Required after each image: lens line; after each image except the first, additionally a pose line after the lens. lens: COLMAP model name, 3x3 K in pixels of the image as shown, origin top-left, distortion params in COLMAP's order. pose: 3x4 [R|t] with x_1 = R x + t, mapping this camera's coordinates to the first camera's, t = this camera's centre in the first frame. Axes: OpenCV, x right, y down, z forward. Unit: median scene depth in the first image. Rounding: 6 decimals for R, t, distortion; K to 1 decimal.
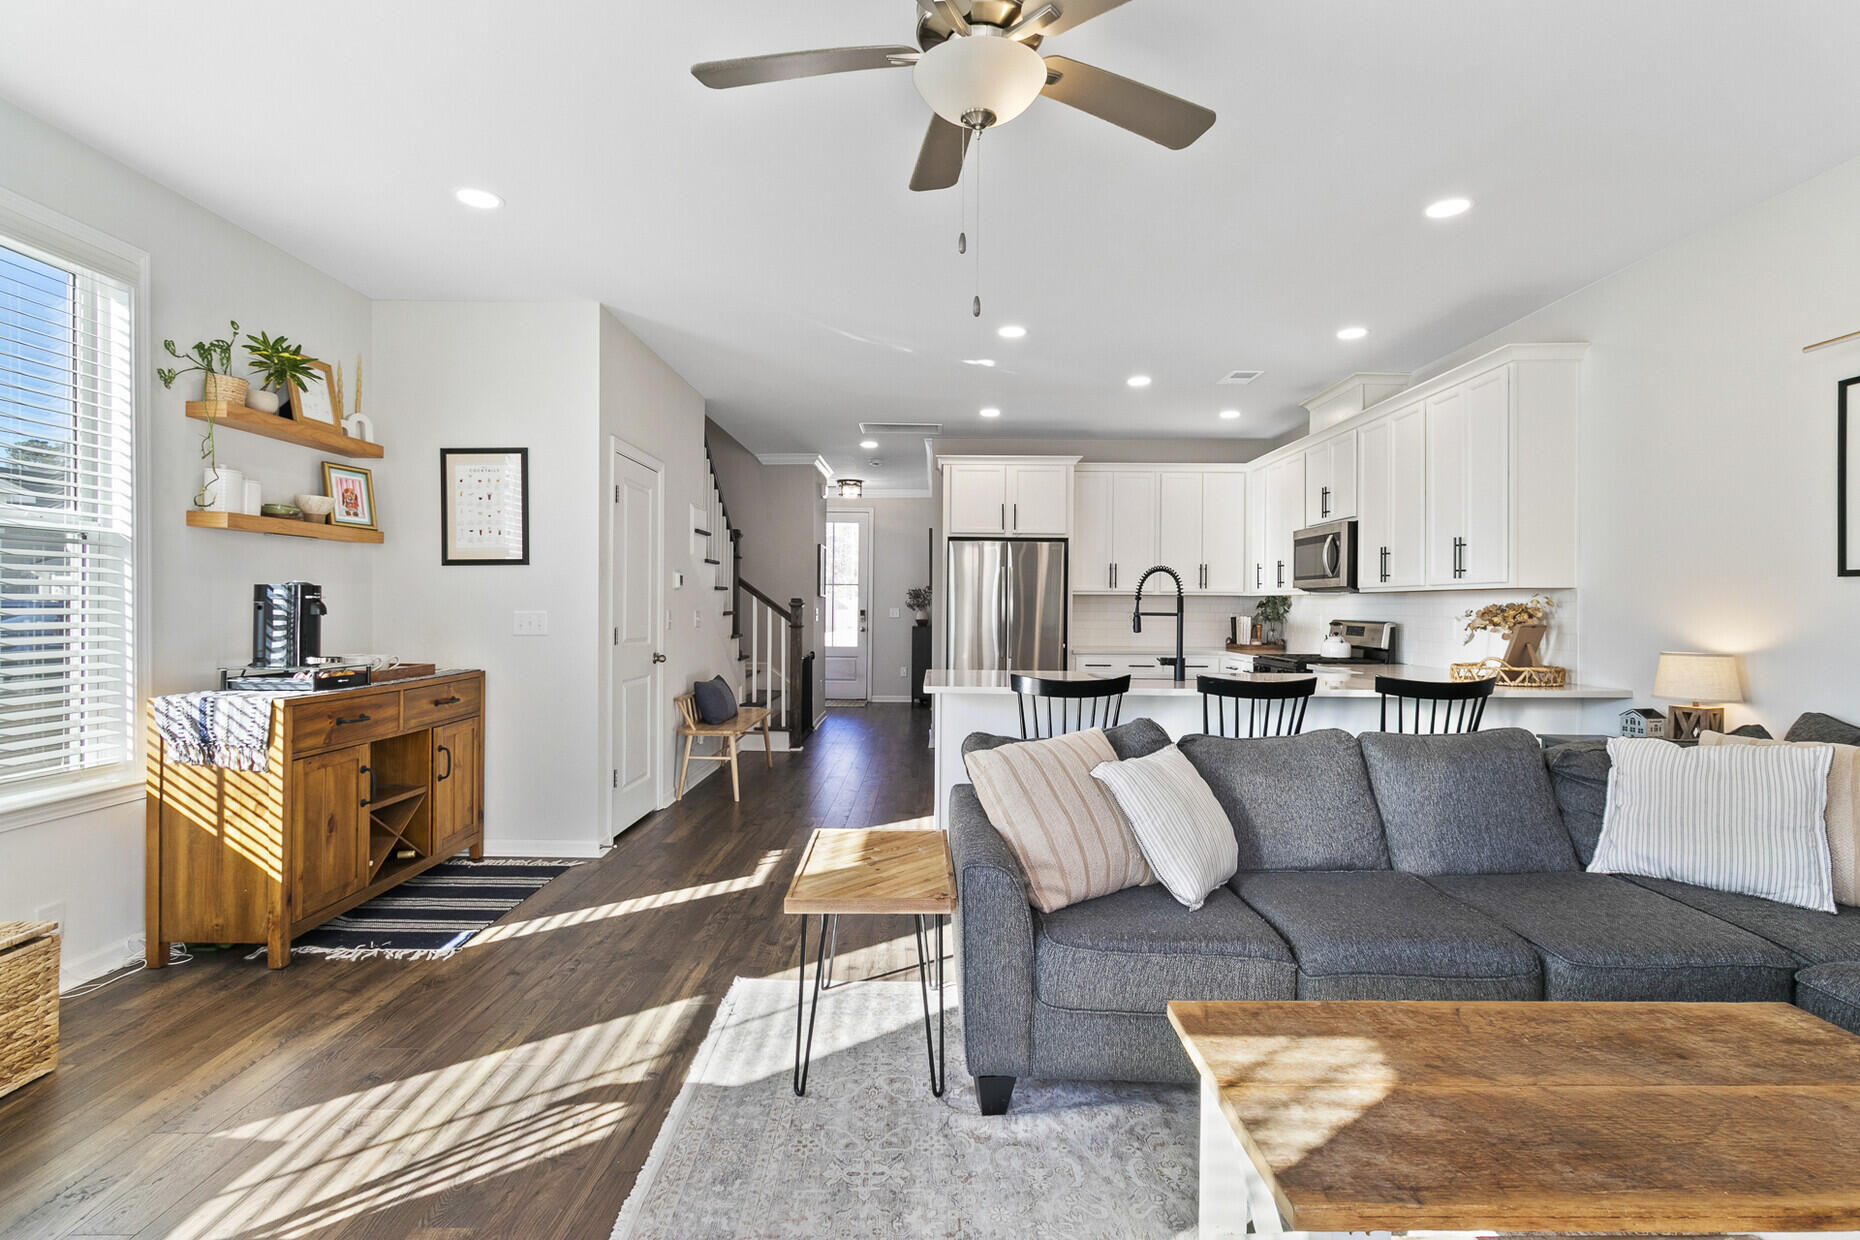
lens RADIAL K [[869.6, 0, 919.4], [0, 869.6, 621.1], [0, 0, 1]] dist [0.003132, 0.001136]
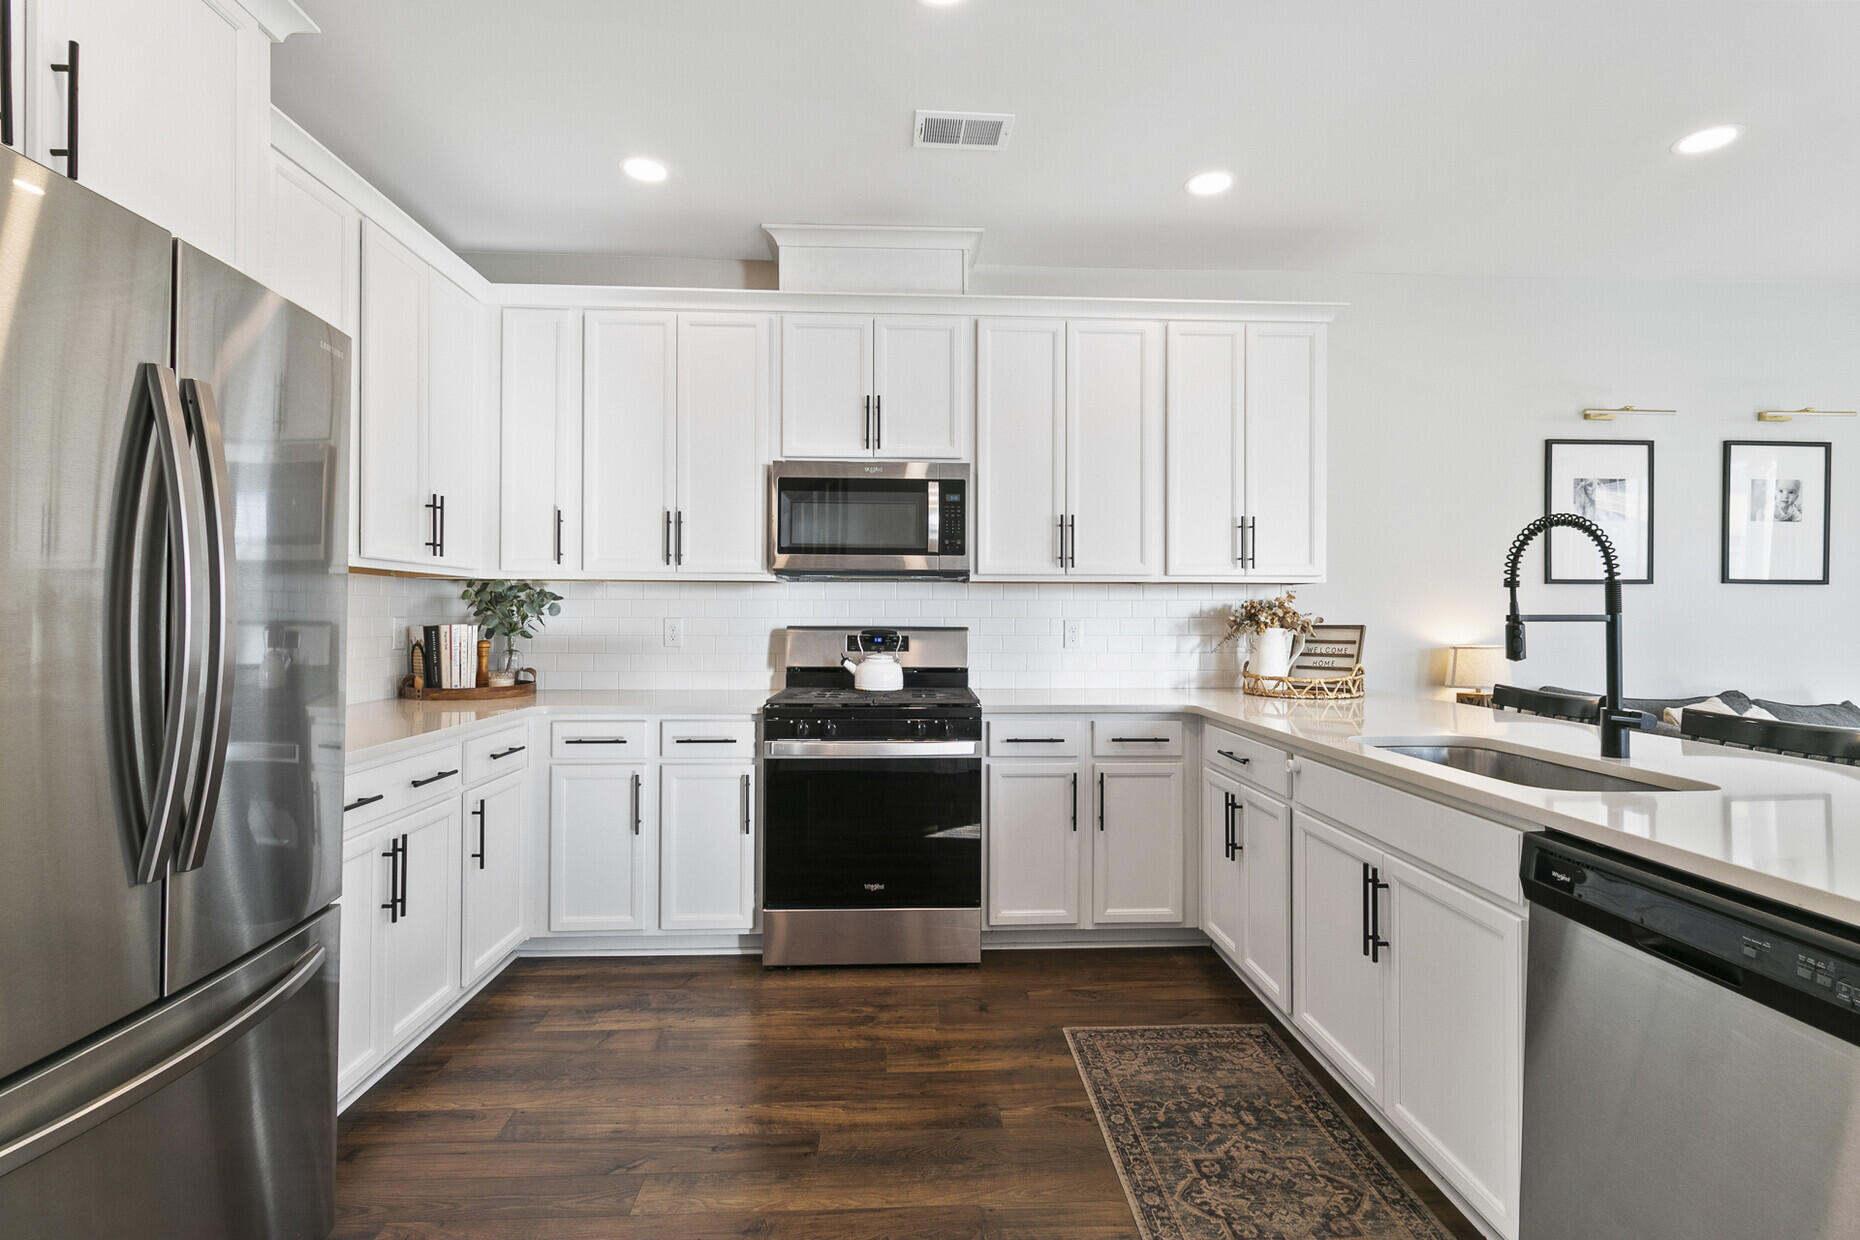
lens RADIAL K [[869.6, 0, 928.4], [0, 869.6, 608.0], [0, 0, 1]] dist [0.003132, 0.001136]
pose [[-0.059669, 0.001349, 0.998217, -0.101342], [0.012145, 0.999926, -0.000625, -0.012384], [-0.998144, 0.012086, -0.059681, 0.942062]]
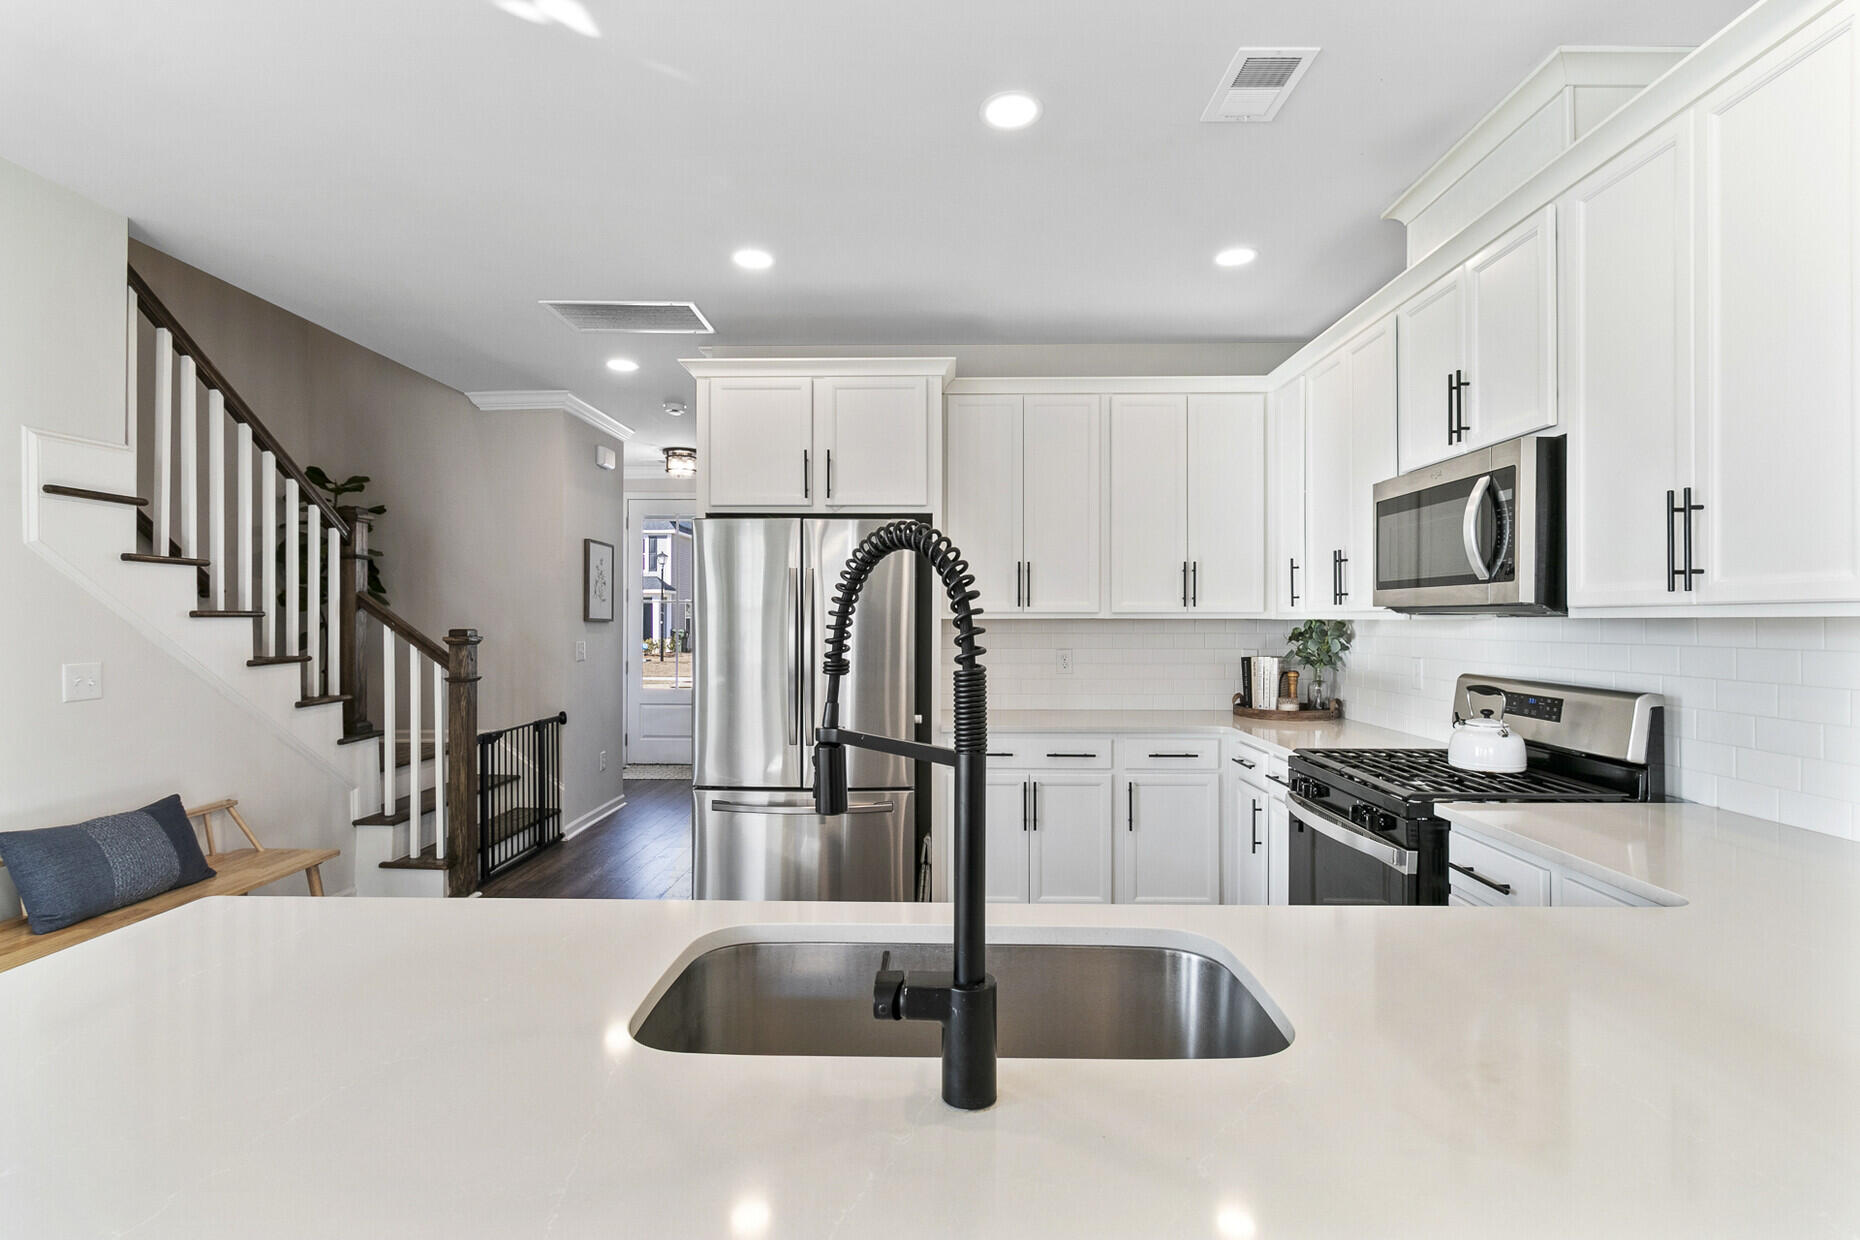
lens RADIAL K [[869.6, 0, 935.1], [0, 869.6, 634.4], [0, 0, 1]] dist [0.003132, 0.001136]
pose [[0.999965, -0.007329, 0.004118, 0.194154], [0.007339, 0.999970, -0.002378, -0.023709], [-0.004100, 0.002408, 0.999989, 0.539418]]
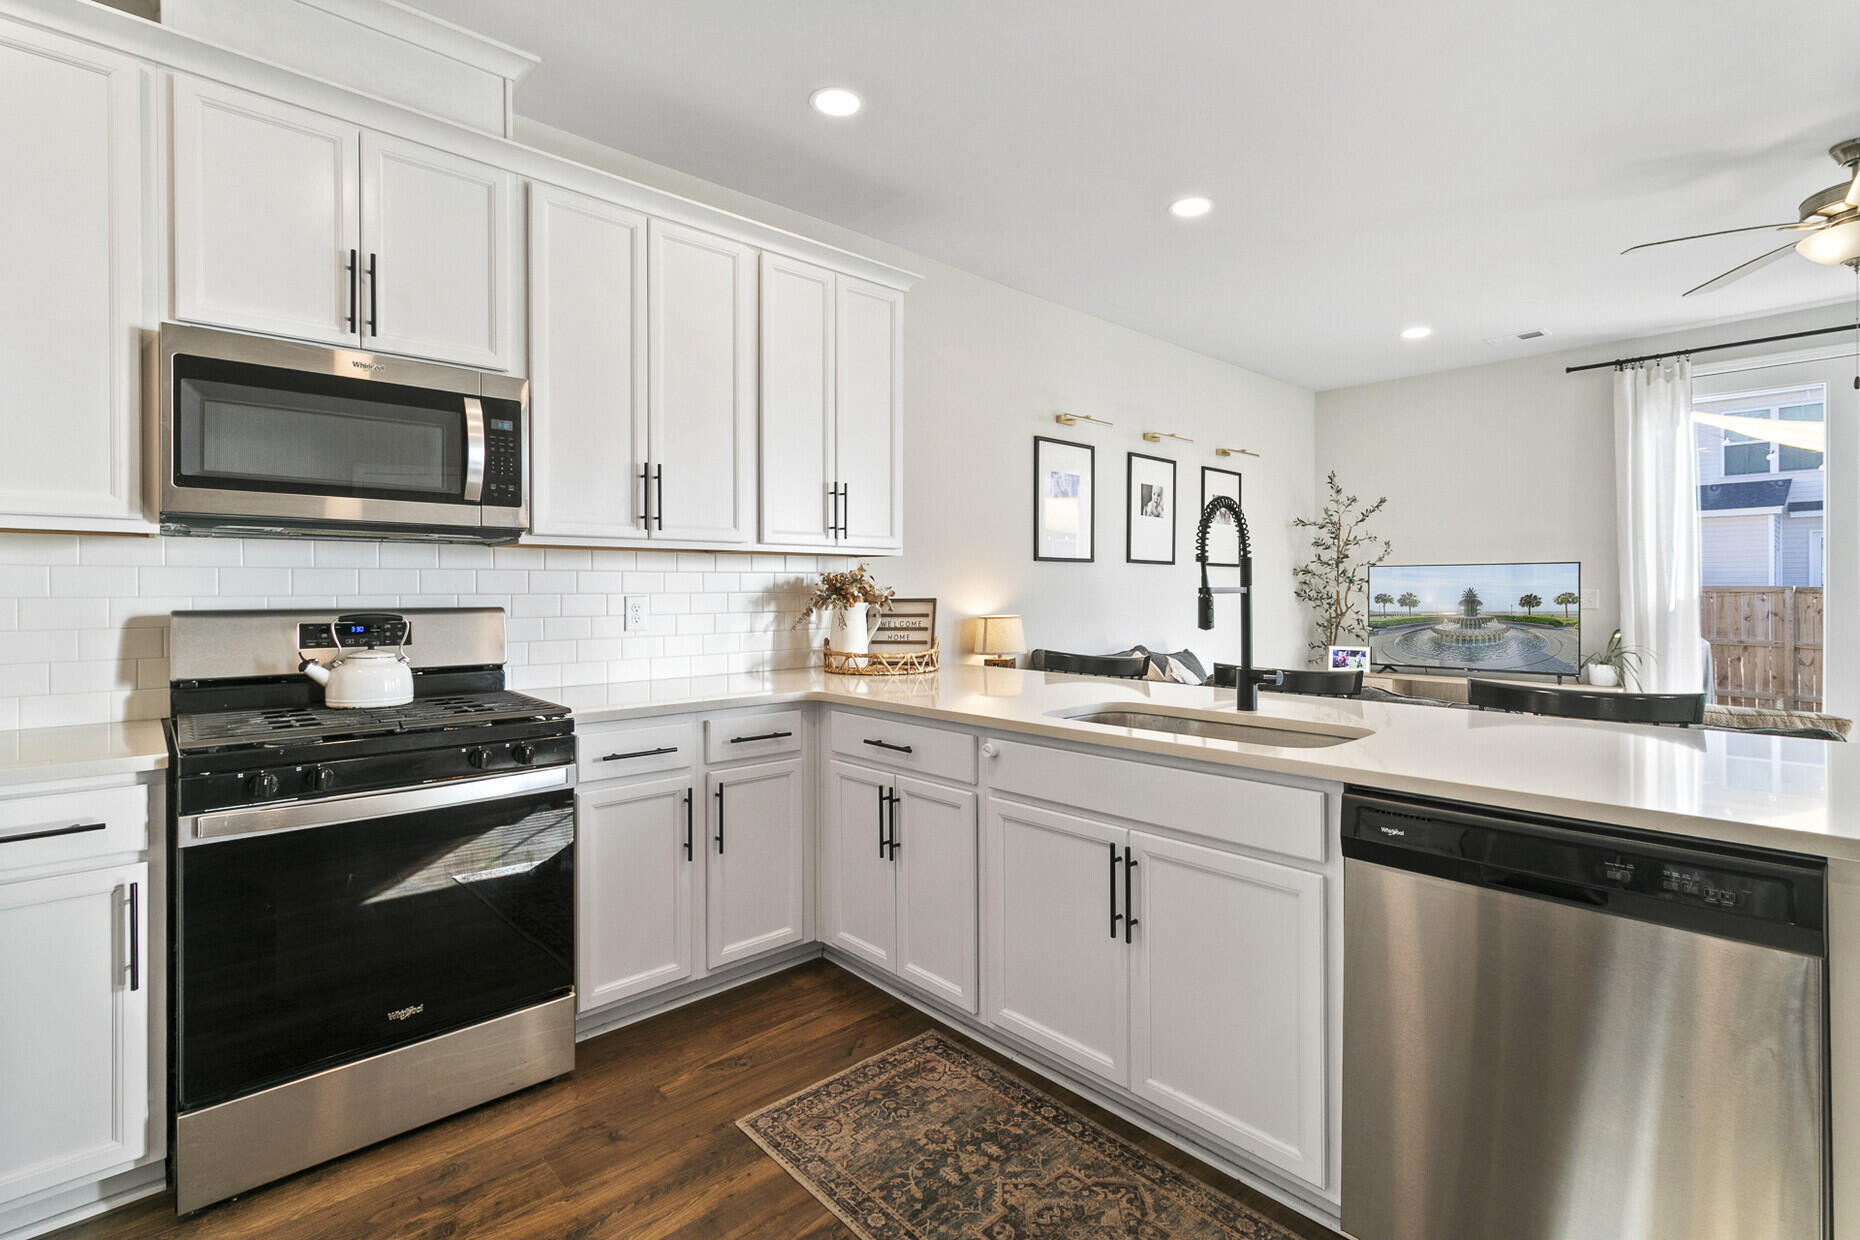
lens RADIAL K [[869.6, 0, 936.6], [0, 869.6, 592.3], [0, 0, 1]] dist [0.003132, 0.001136]
pose [[-0.691796, -0.006153, 0.722067, 0.025853], [0.010133, 0.999783, 0.018227, -0.012551], [-0.722022, 0.019926, -0.691583, 1.020449]]
